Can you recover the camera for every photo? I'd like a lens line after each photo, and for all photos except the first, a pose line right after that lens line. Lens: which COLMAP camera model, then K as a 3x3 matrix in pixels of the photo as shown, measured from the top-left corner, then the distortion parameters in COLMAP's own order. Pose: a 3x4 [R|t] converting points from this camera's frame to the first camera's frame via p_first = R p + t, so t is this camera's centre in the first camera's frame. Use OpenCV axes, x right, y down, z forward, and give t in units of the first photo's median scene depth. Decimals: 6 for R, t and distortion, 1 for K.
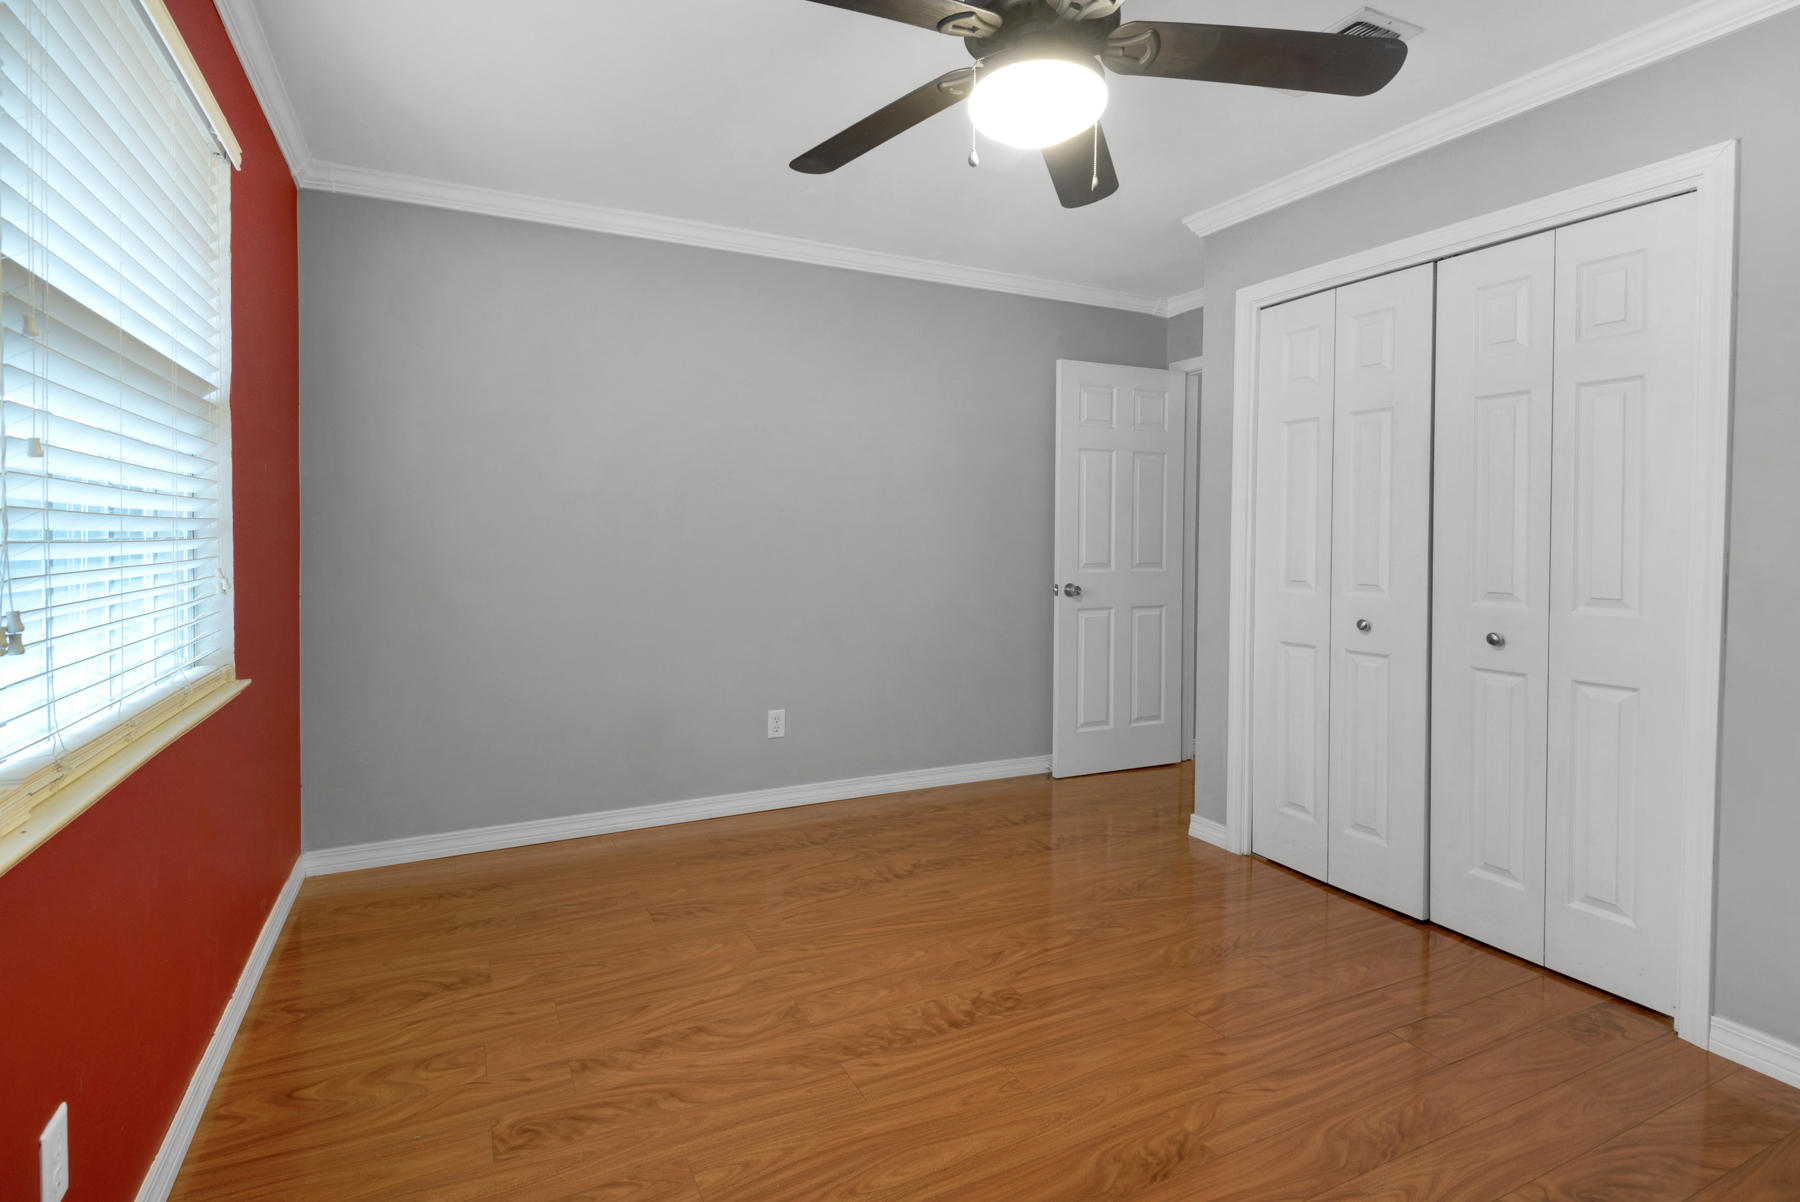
lens RADIAL K [[825.9, 0, 867.5], [0, 825.9, 562.2], [0, 0, 1]] dist [0.036145, -0.023553]
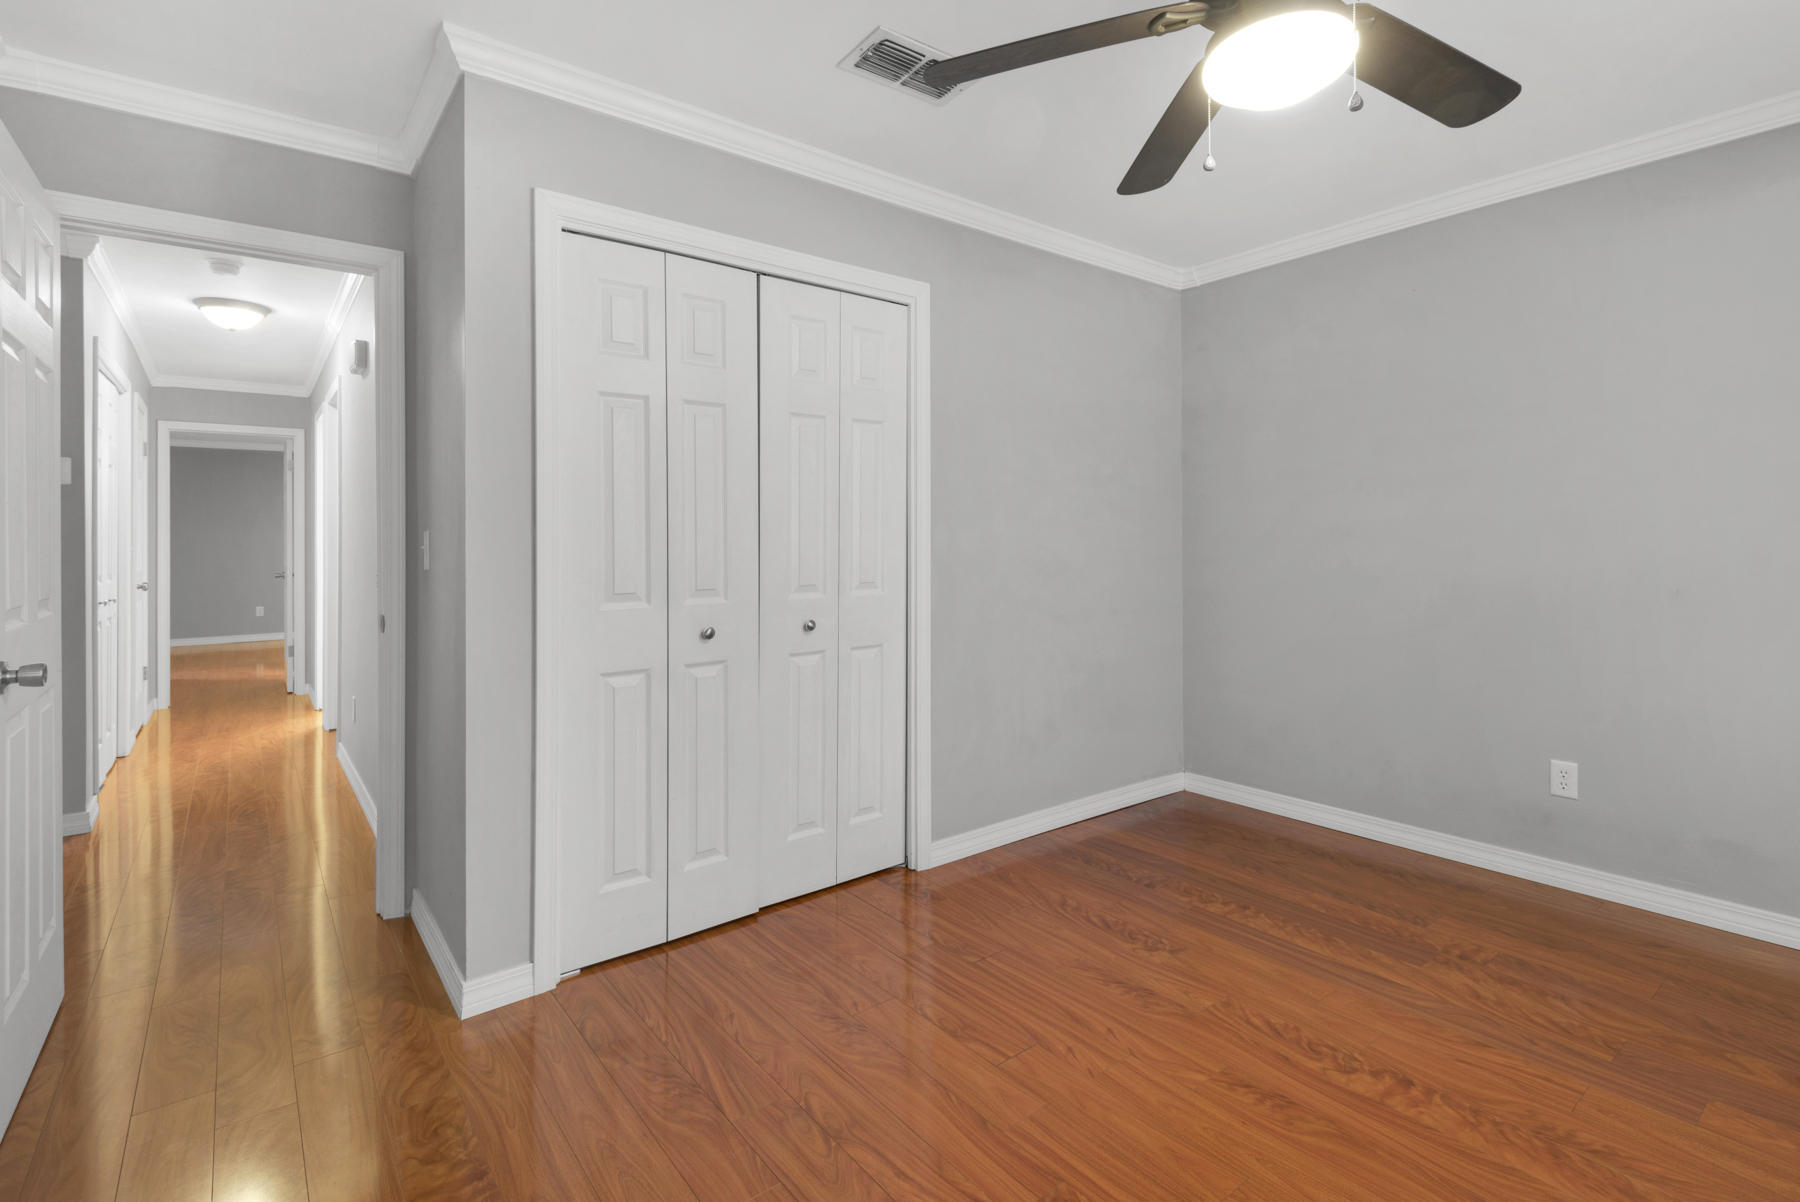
lens RADIAL K [[851.5, 0, 956.6], [0, 851.5, 523.3], [0, 0, 1]] dist [0.000603, -0.000189]
pose [[-0.239116, -0.001922, 0.970989, -0.524667], [0.024360, 0.999671, 0.007978, -0.063796], [-0.970685, 0.025561, -0.238991, 1.288508]]
